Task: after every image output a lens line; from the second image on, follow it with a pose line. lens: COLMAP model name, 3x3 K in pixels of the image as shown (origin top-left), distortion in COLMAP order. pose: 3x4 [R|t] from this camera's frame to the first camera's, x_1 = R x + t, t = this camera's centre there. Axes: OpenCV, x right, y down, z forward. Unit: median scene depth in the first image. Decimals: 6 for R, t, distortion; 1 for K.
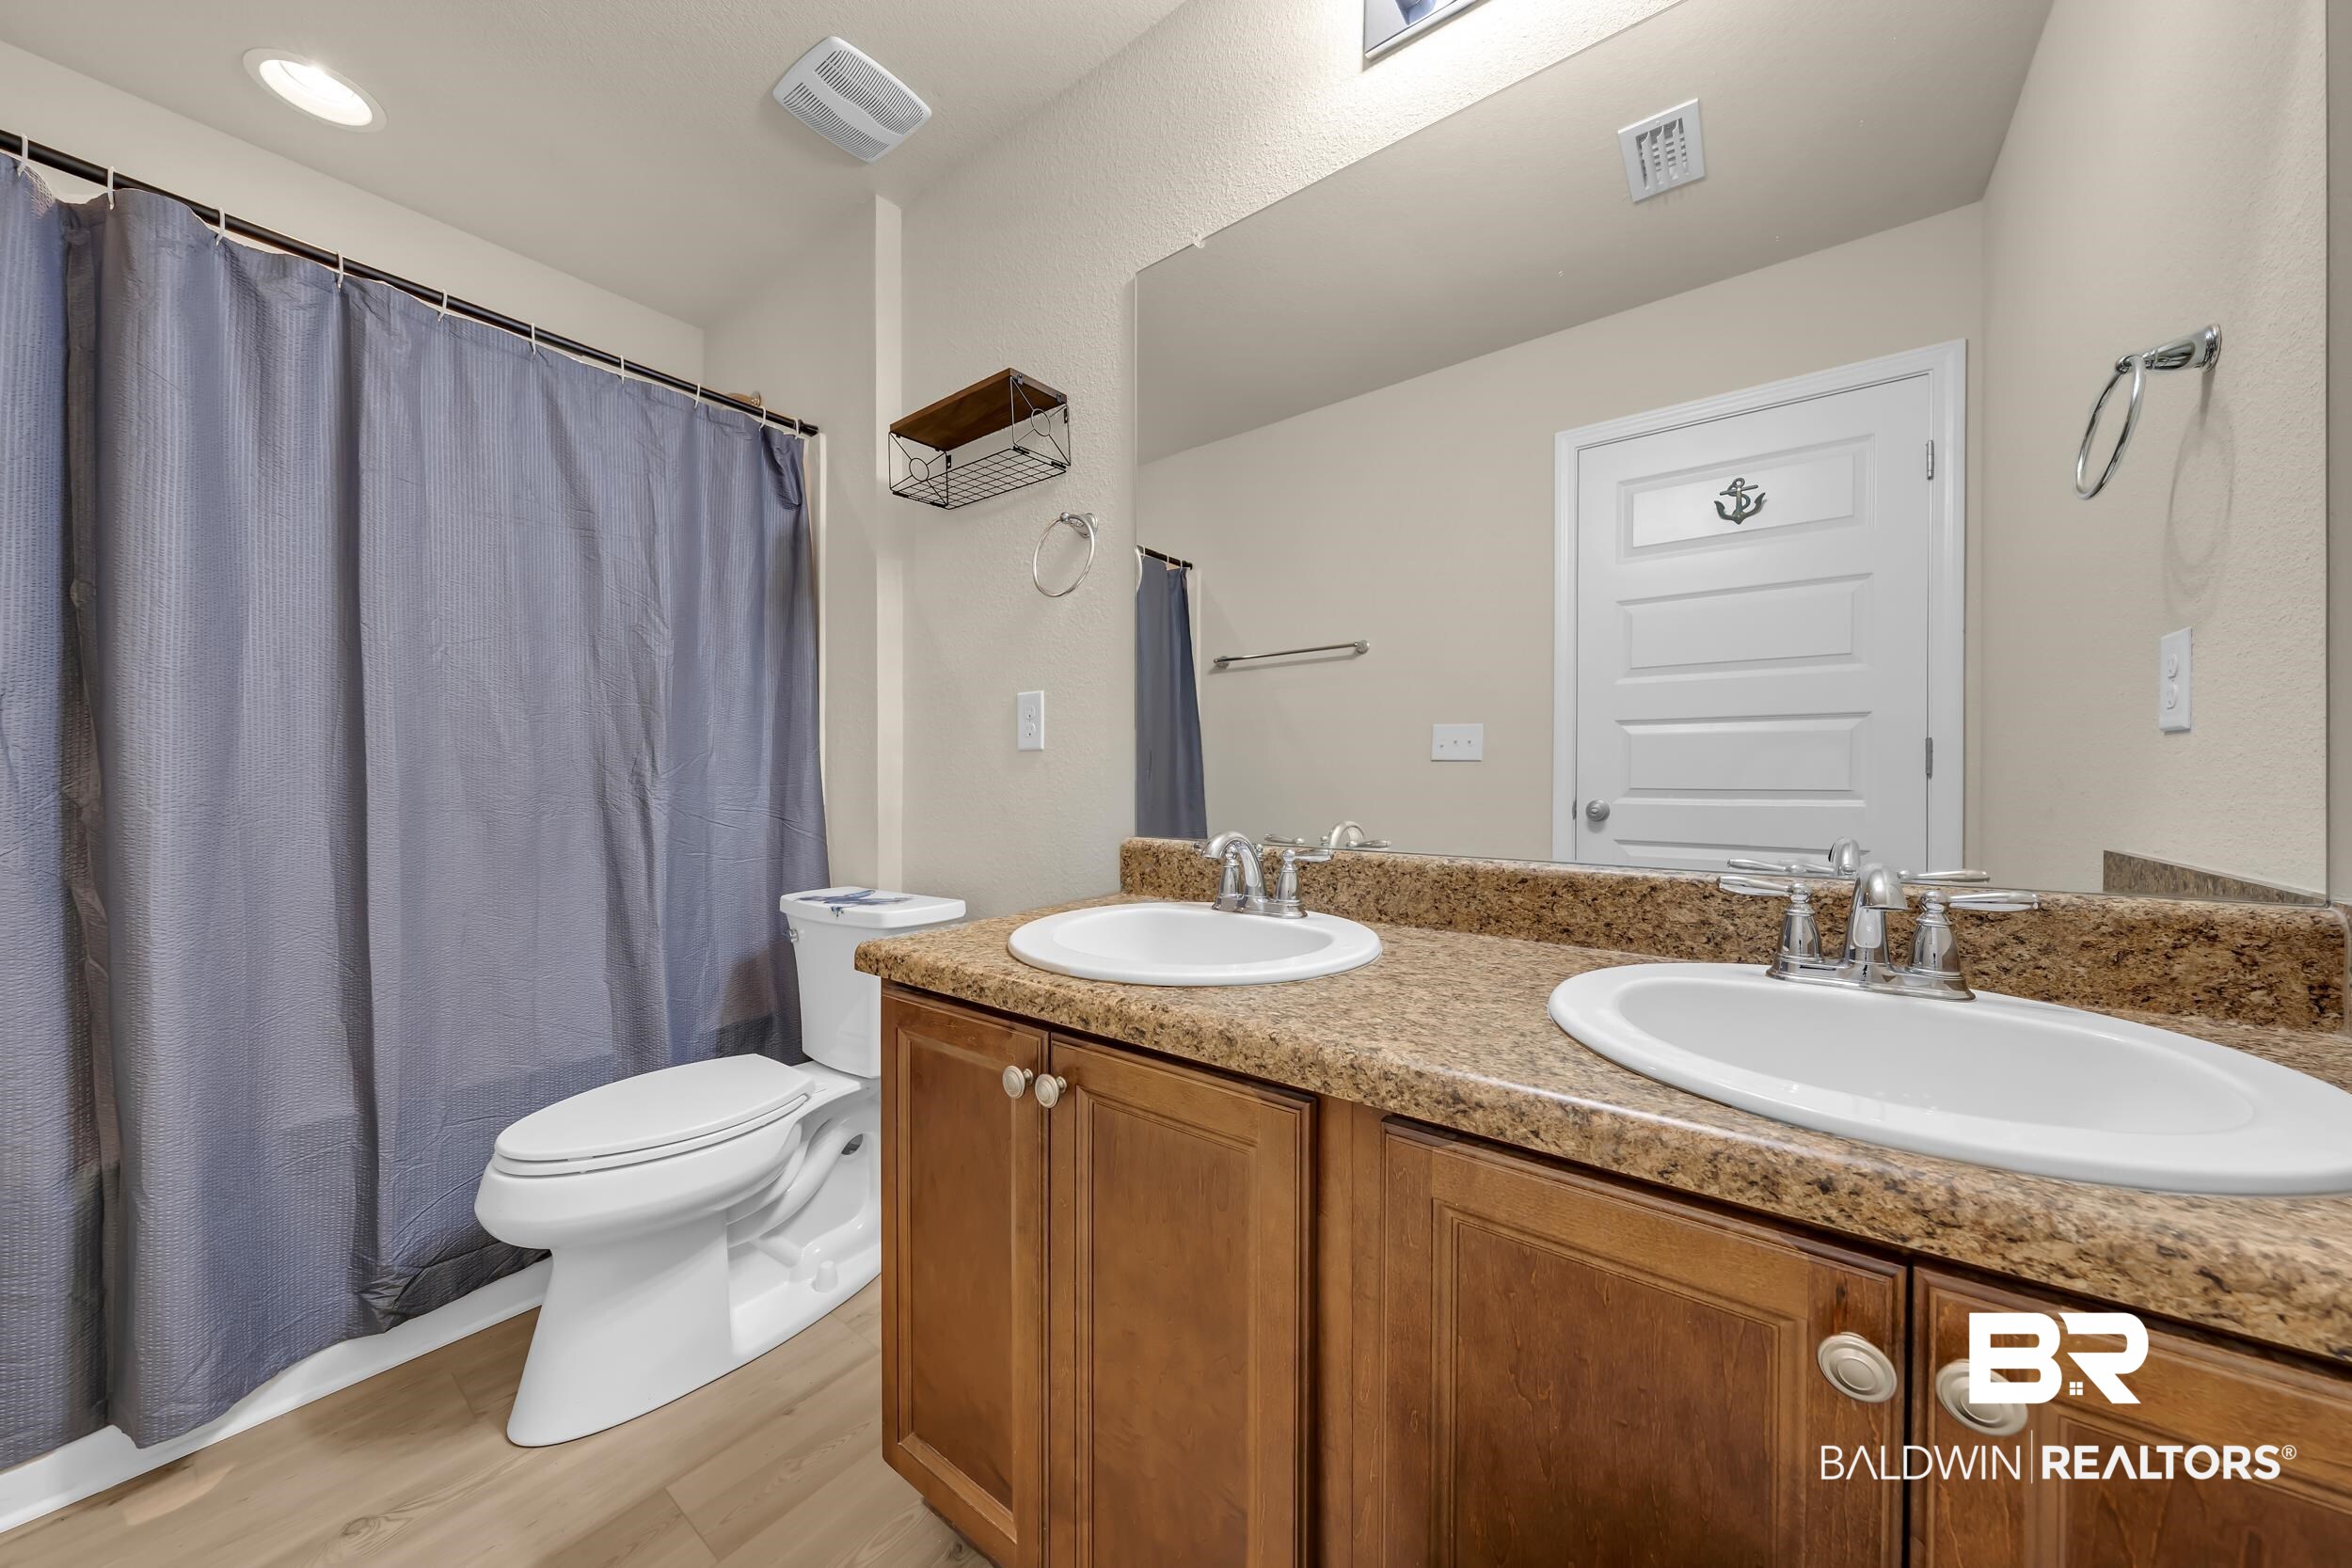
lens RADIAL K [[799.0, 0, 1188.4], [0, 799.0, 787.8], [0, 0, 1]] dist [-0.008236, 0.000309]
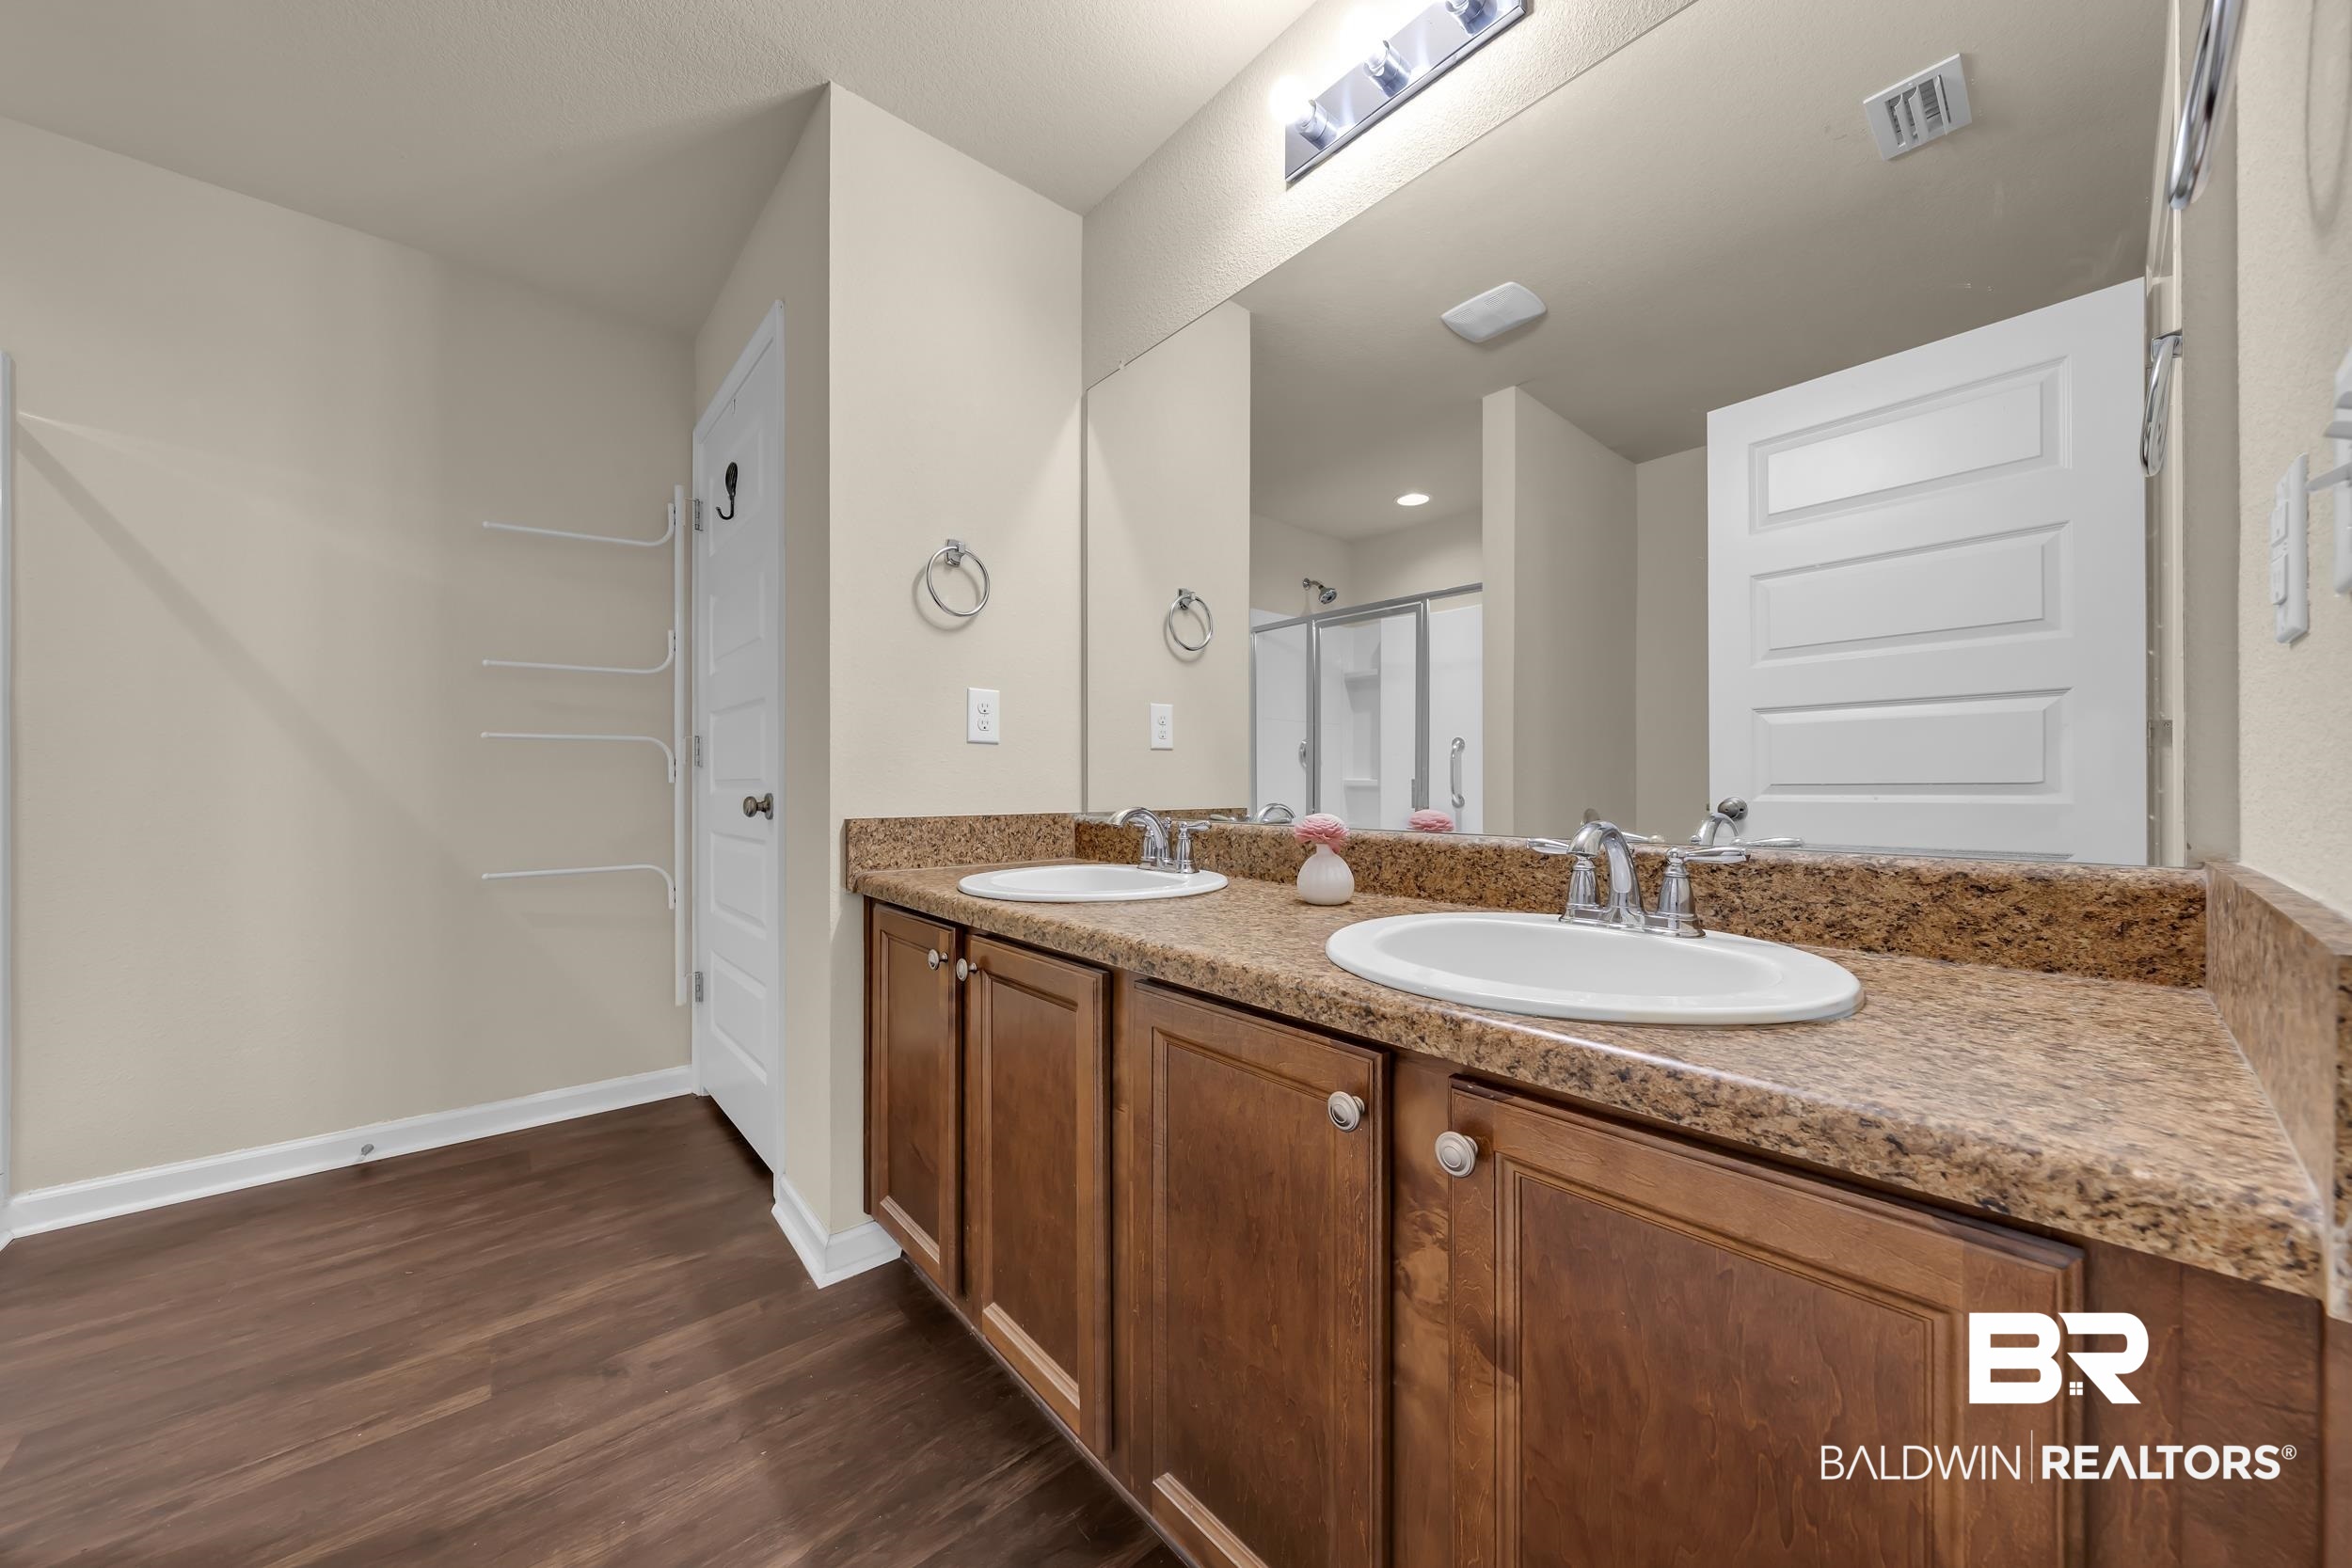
lens RADIAL K [[799.0, 0, 1158.1], [0, 799.0, 783.7], [0, 0, 1]] dist [-0.008236, 0.000309]
pose [[0.975446, -0.004170, -0.220197, 0.297370], [0.002162, 0.999954, -0.009363, 0.055215], [0.220226, 0.008658, 0.975410, -0.256516]]
